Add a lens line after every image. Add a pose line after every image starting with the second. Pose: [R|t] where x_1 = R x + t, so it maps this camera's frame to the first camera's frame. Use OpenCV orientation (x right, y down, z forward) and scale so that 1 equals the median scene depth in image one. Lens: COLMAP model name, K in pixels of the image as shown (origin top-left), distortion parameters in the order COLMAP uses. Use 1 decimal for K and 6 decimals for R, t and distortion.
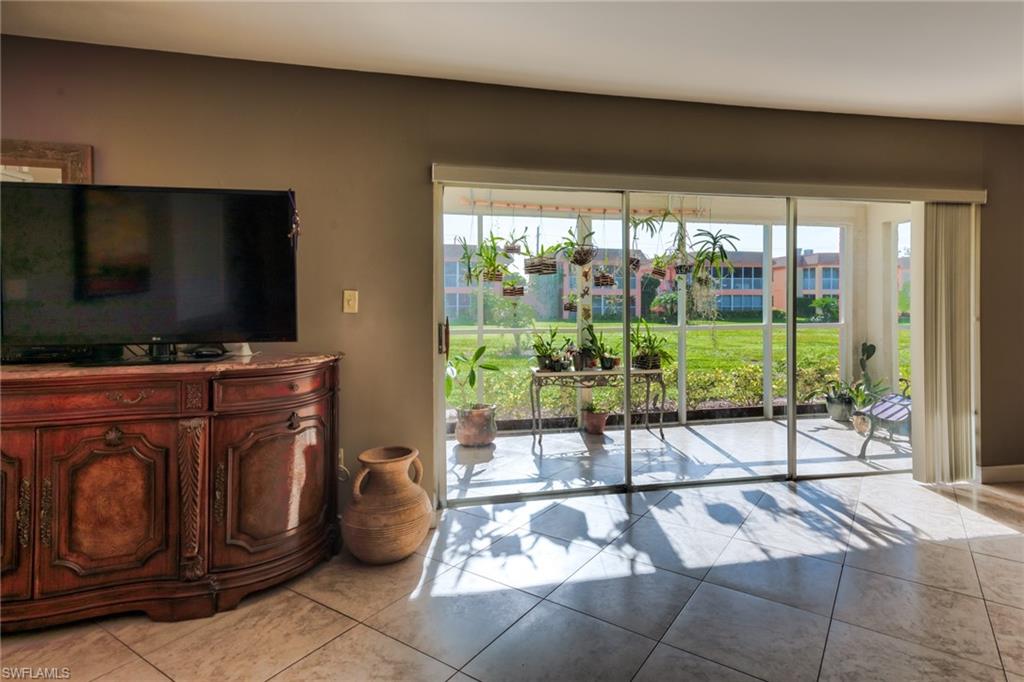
lens RADIAL K [[497.0, 0, 511.6], [0, 497.0, 293.4], [0, 0, 1]] dist [0.003958, 0.001233]
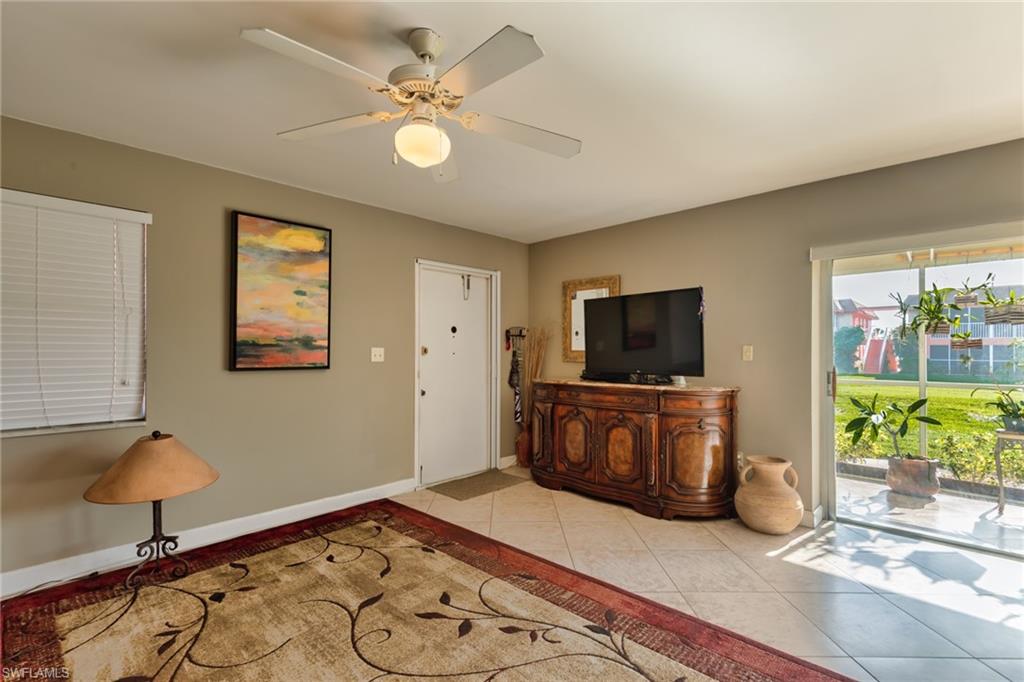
lens RADIAL K [[449.7, 0, 509.2], [0, 449.7, 347.7], [0, 0, 1]] dist [0.001850, 0.000270]
pose [[0.505289, -0.003539, -0.862943, 0.521591], [0.006621, 0.999978, -0.000224, -0.004663], [0.862925, -0.005600, 0.505301, -0.310611]]
